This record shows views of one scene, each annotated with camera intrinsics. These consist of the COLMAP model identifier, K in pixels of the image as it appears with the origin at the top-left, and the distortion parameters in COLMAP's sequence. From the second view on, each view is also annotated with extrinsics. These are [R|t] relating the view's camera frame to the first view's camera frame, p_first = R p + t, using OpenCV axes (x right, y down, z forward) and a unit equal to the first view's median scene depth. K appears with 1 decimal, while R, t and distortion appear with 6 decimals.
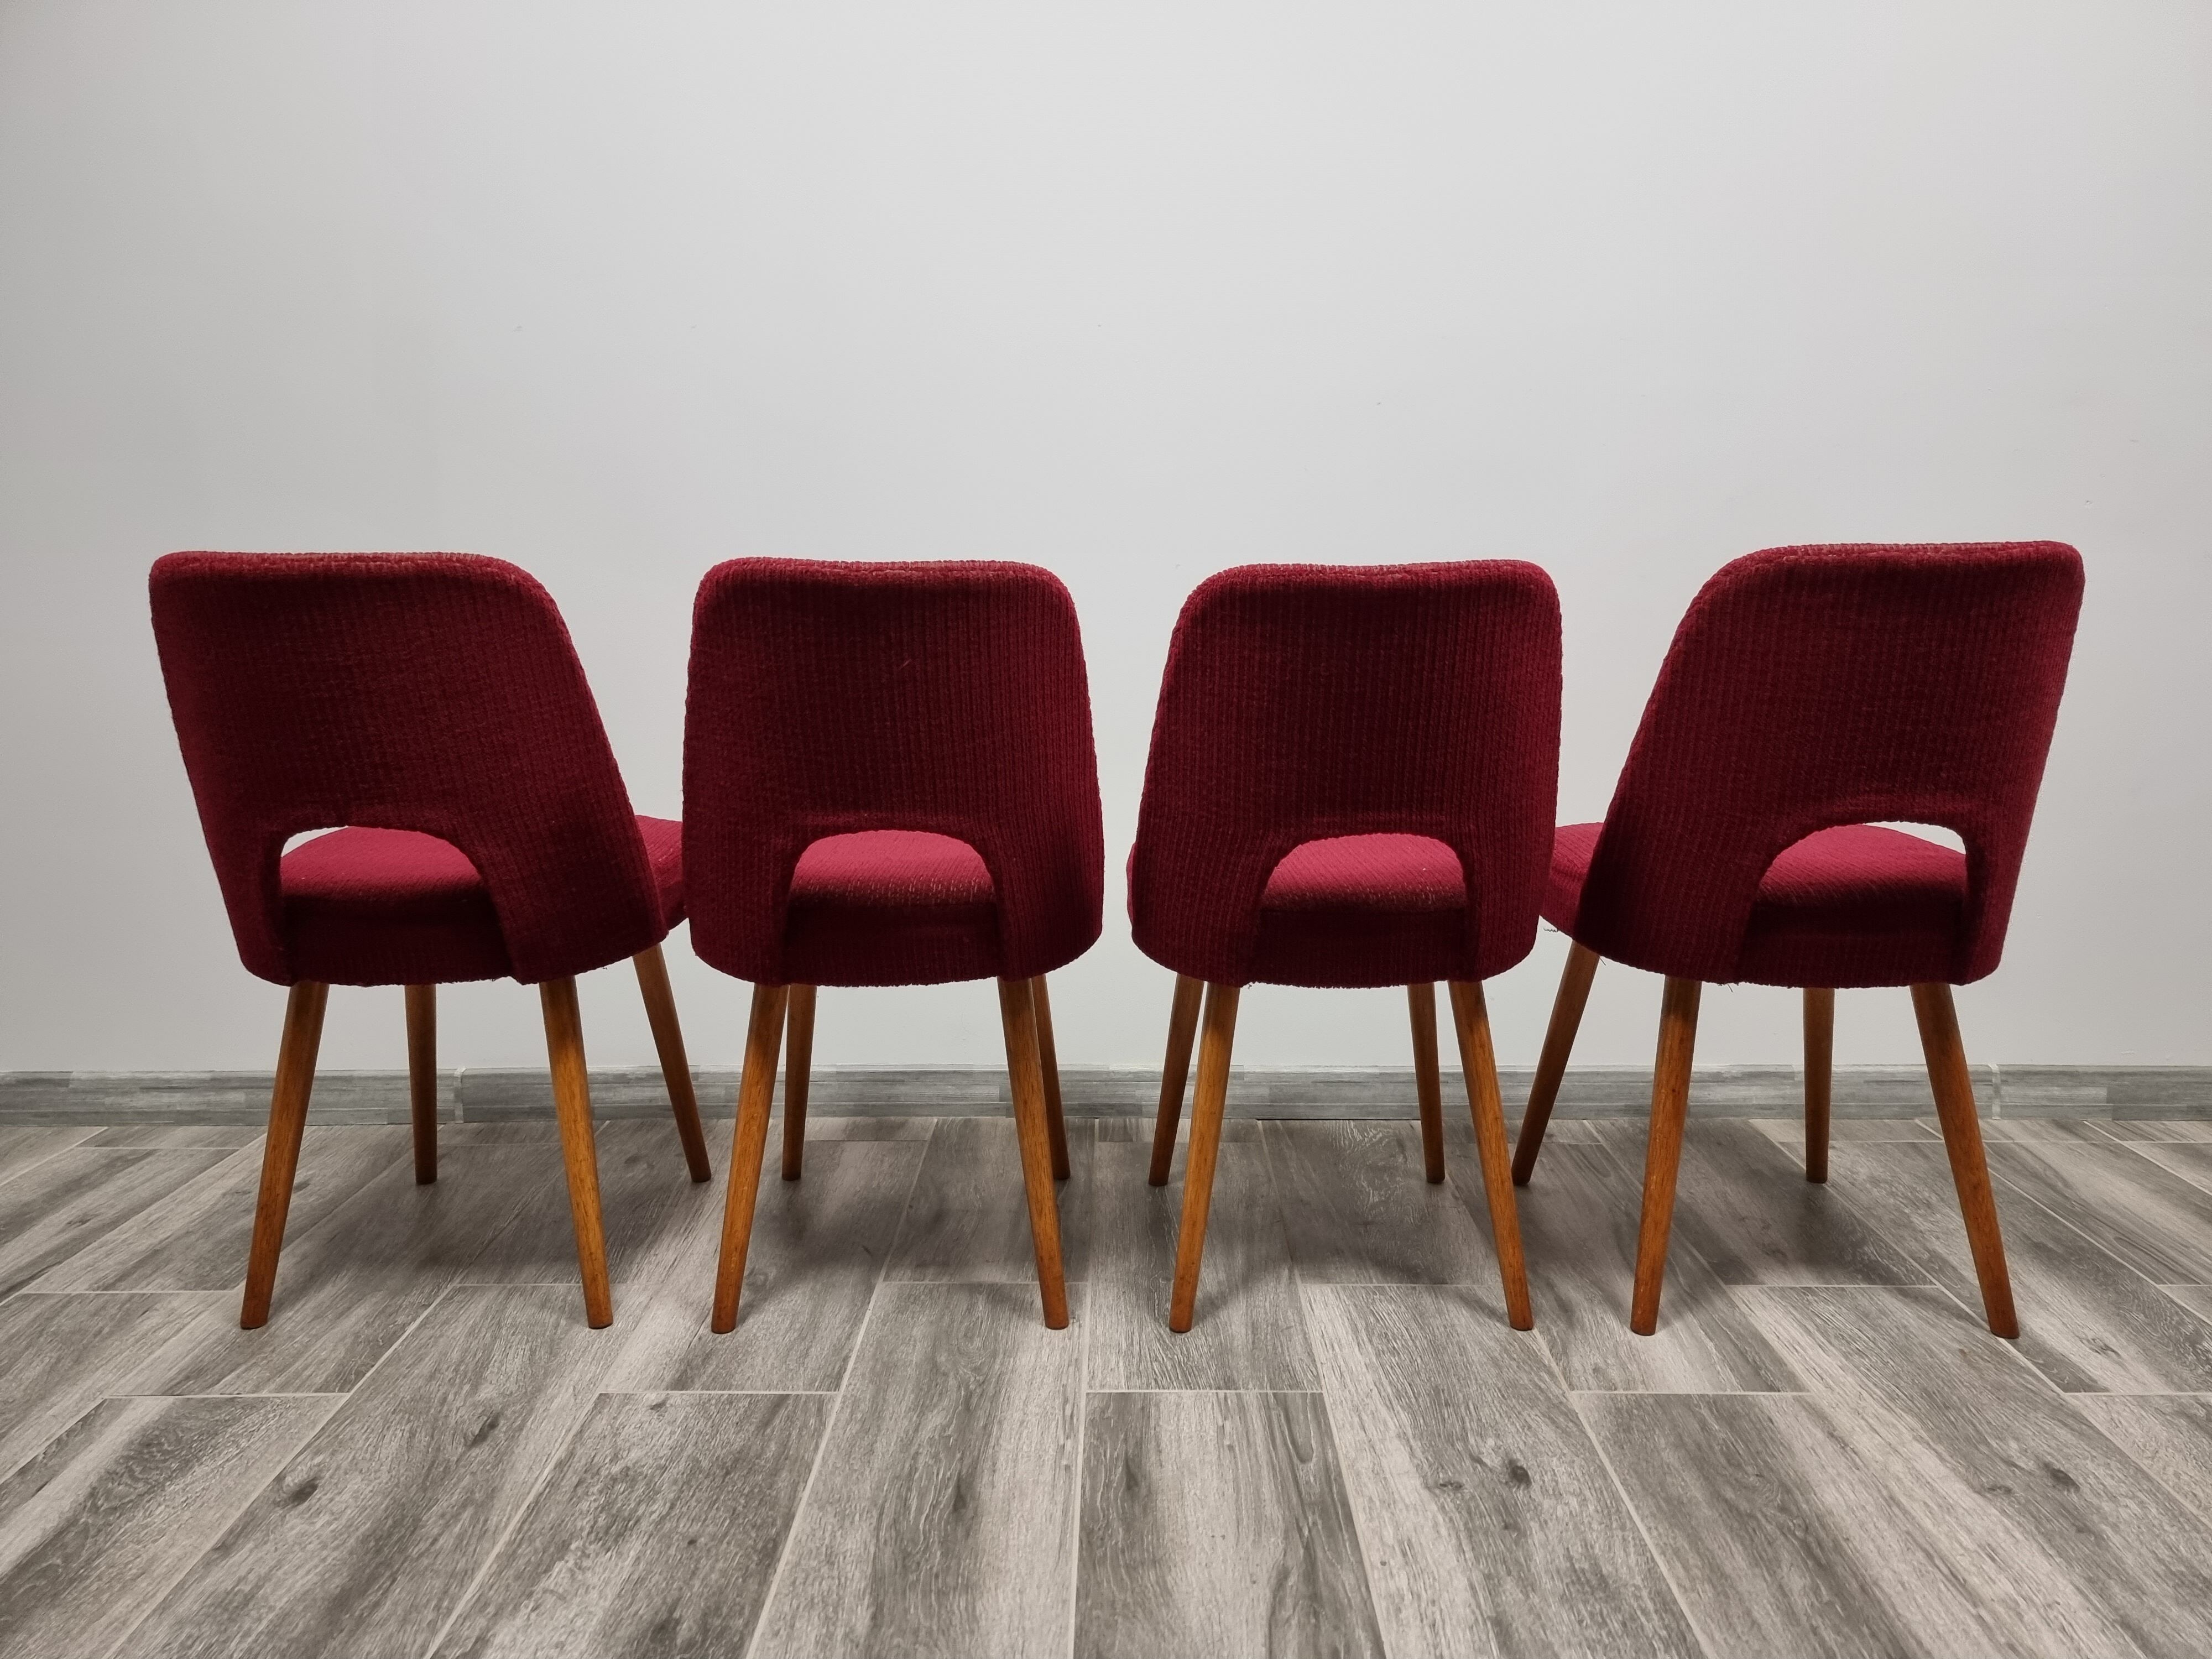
lens RADIAL K [[1566.5, 0, 1121.7], [0, 1566.5, 850.7], [0, 0, 1]] dist [0.068385, -0.060029]
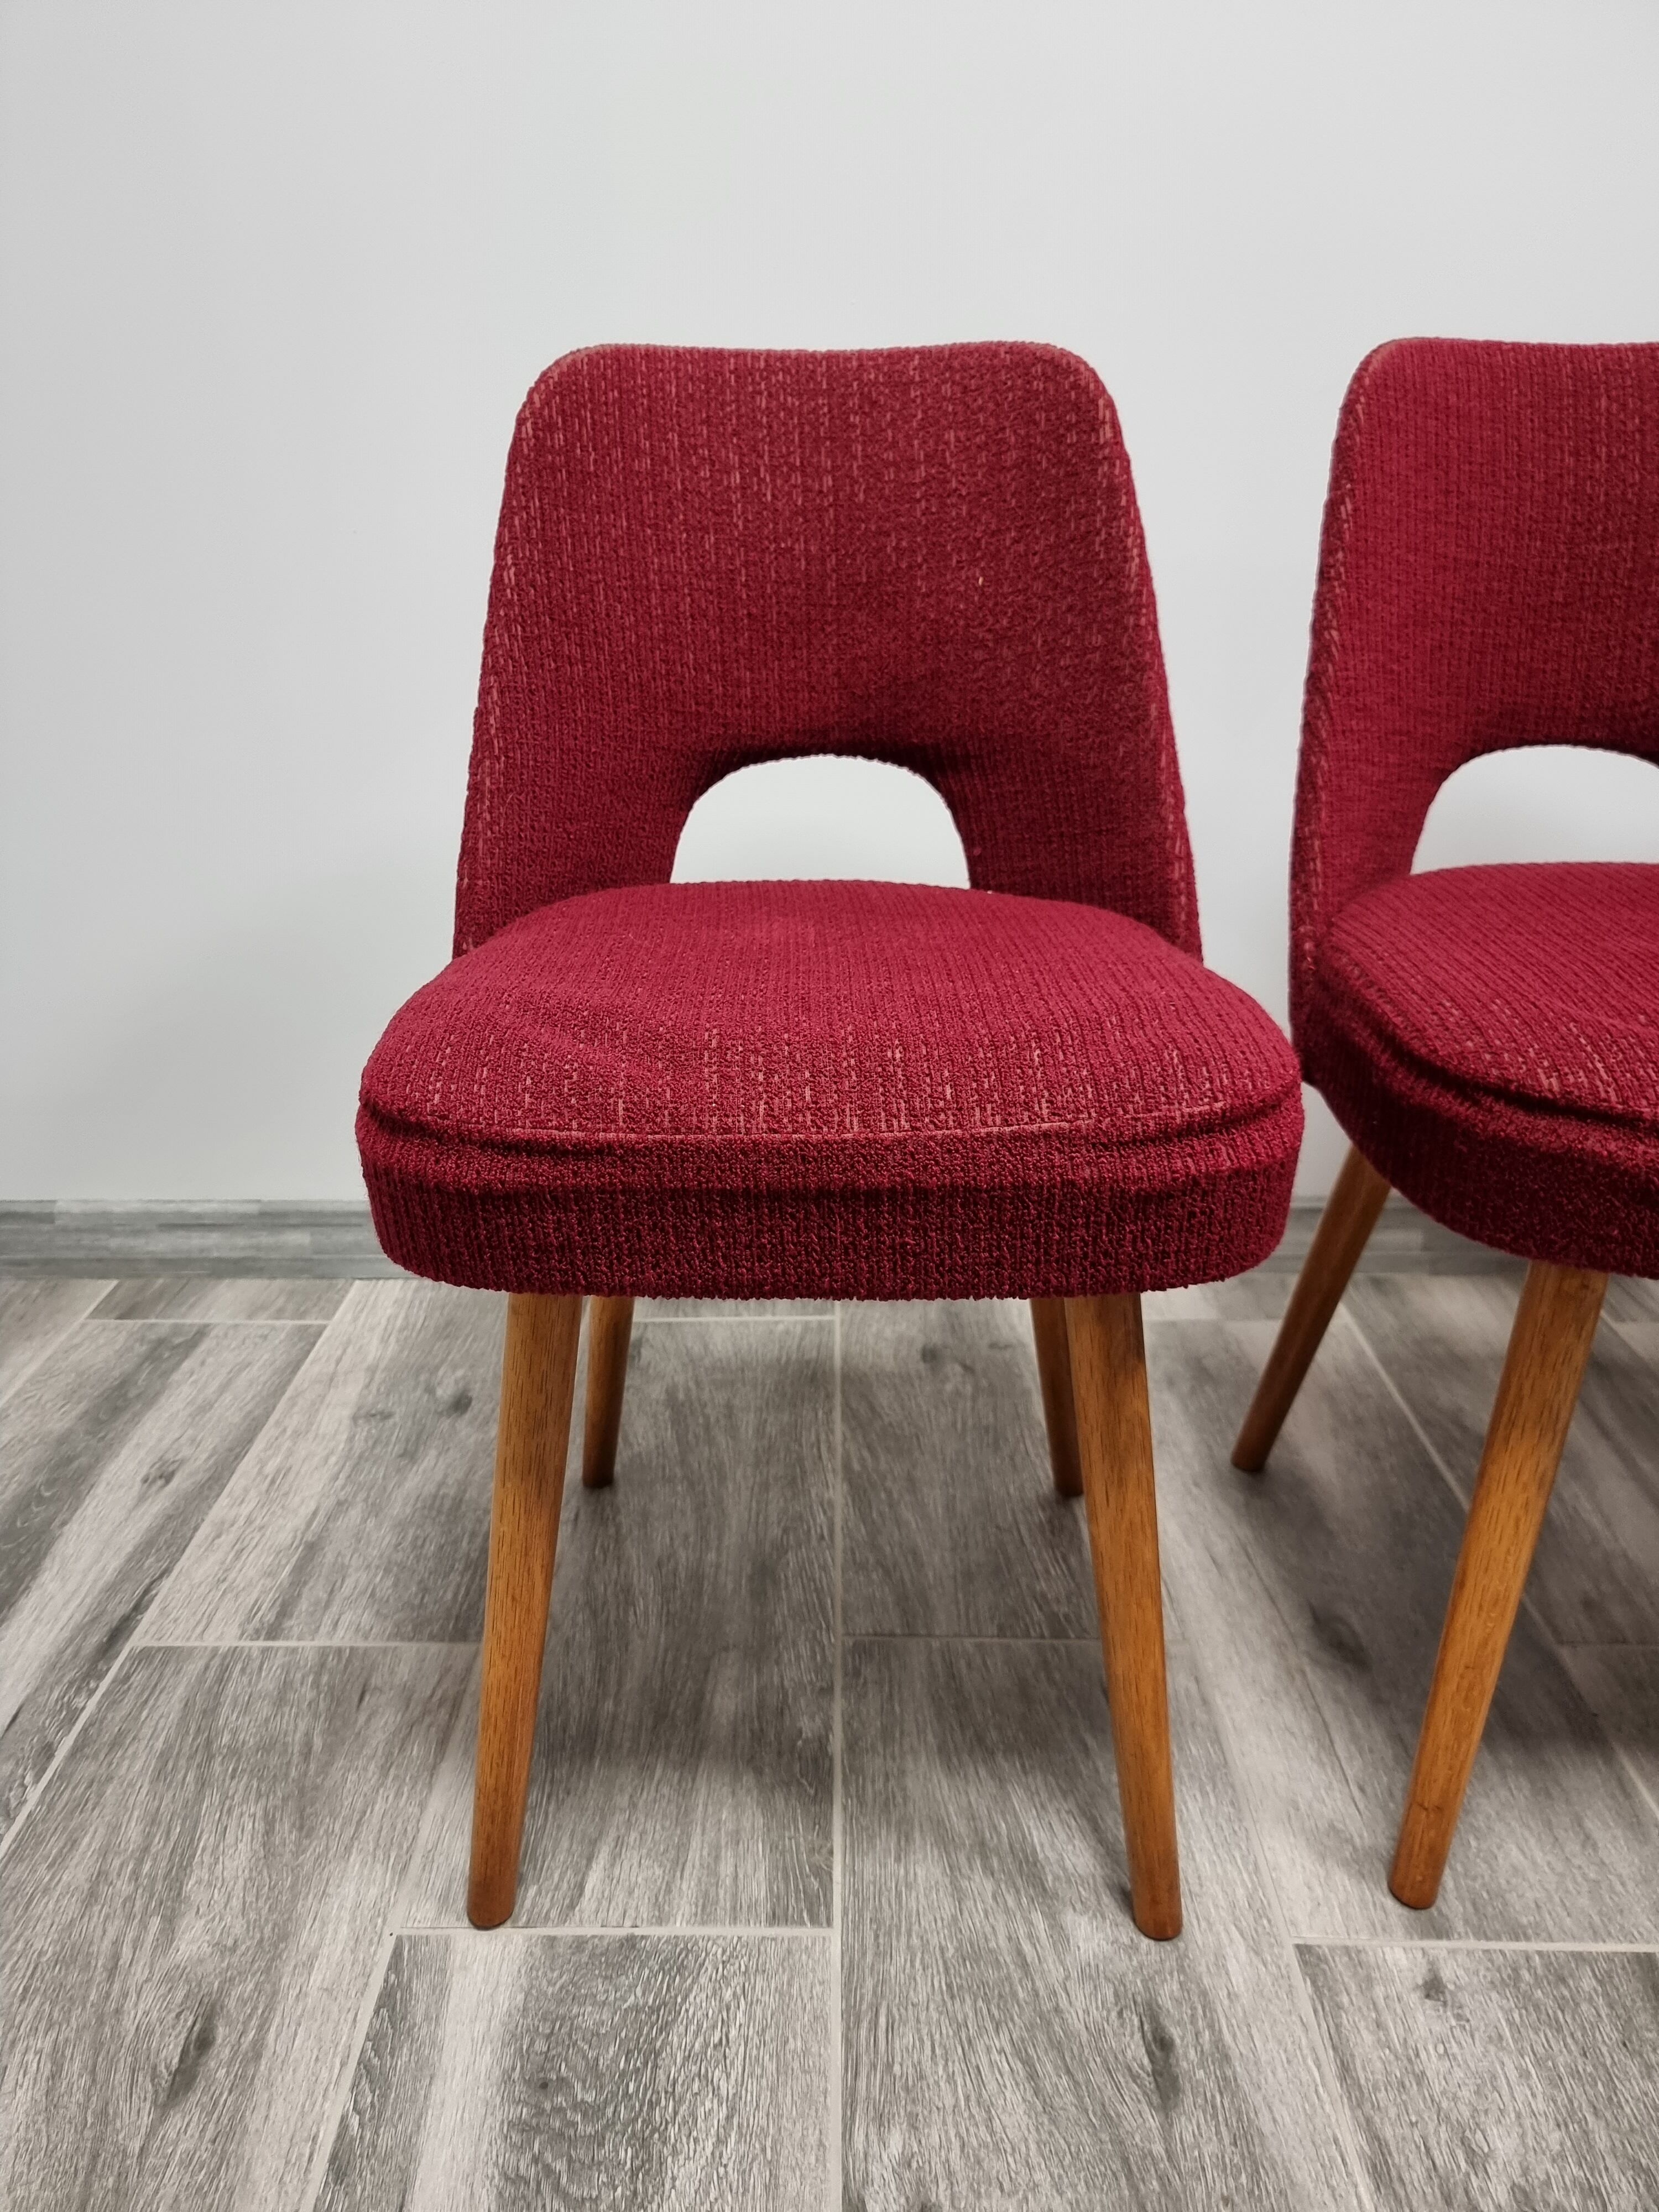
lens RADIAL K [[1566.5, 0, 791.9], [0, 1566.5, 1115.9], [0, 0, 1]] dist [0.068385, -0.060029]
pose [[0.999793, 0.000097, -0.020345, -0.514906], [0.003869, 0.980829, 0.194830, -0.043353], [0.019974, -0.194868, 0.980626, 0.546176]]
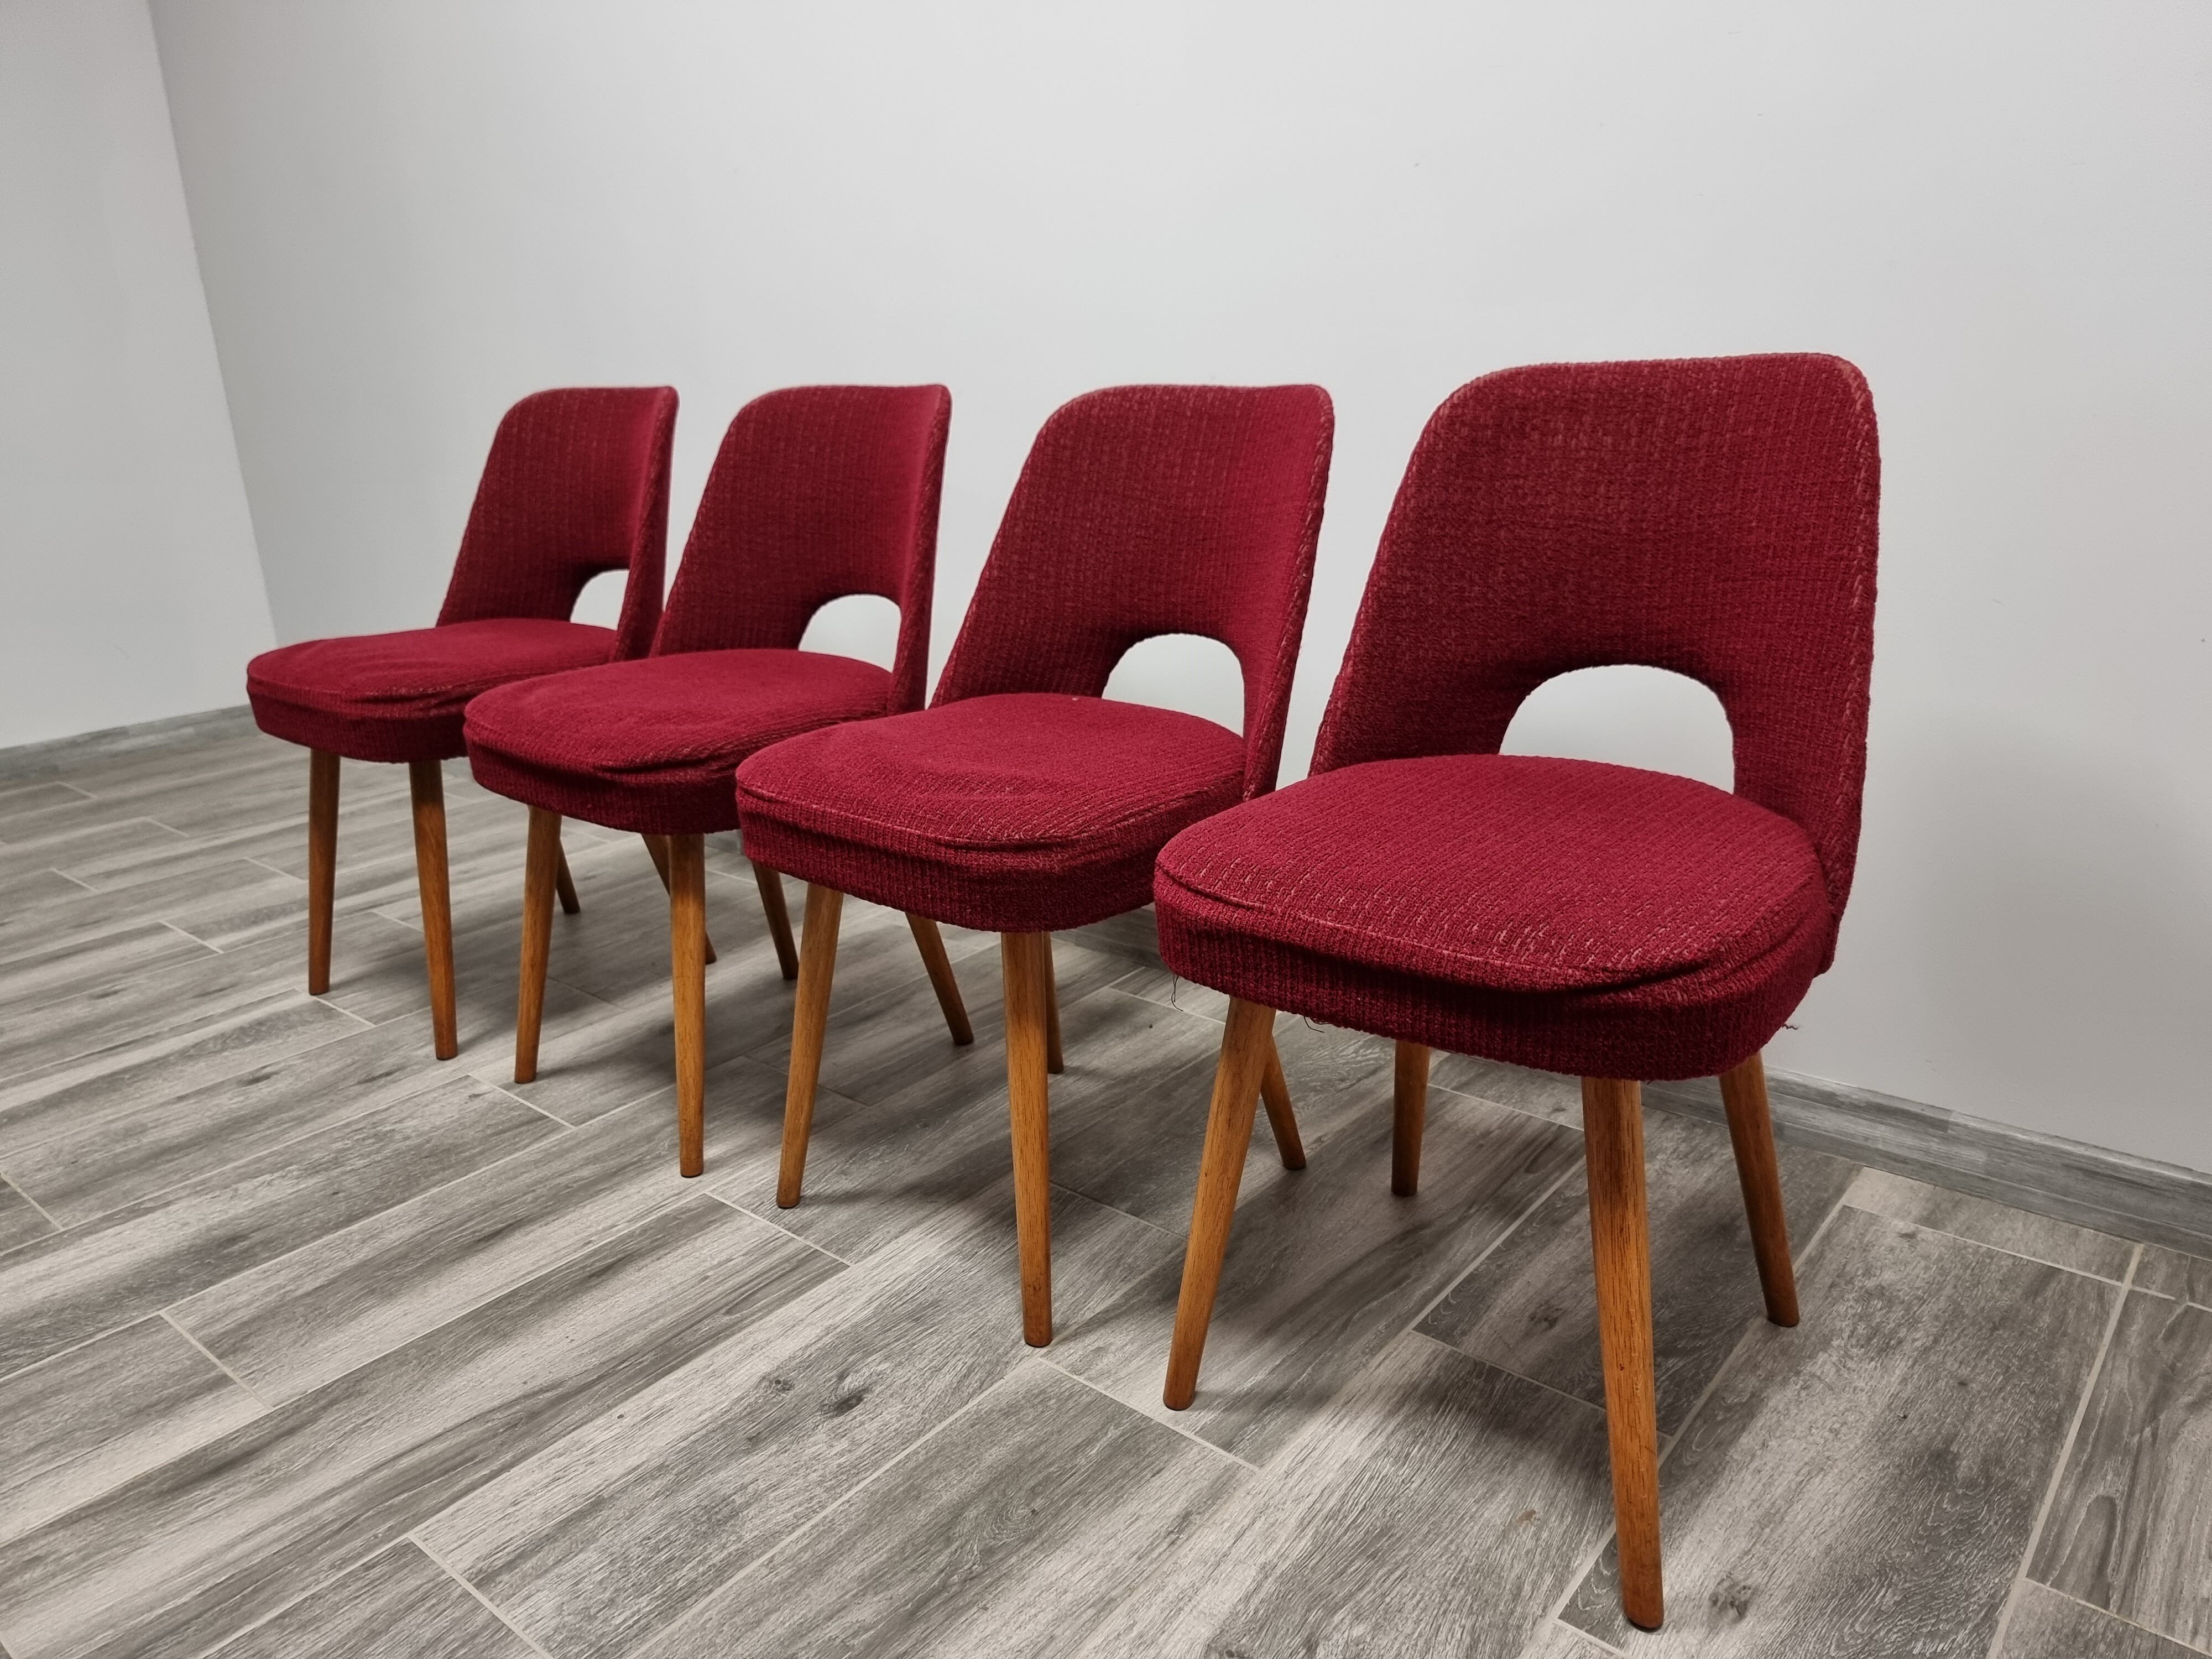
lens RADIAL K [[1566.5, 0, 1100.5], [0, 1566.5, 829.2], [0, 0, 1]] dist [0.068385, -0.060029]
pose [[0.766269, 0.164923, -0.620993, 0.858560], [-0.082499, 0.983750, 0.159465, -0.100847], [0.637201, -0.070962, 0.767424, 0.382020]]
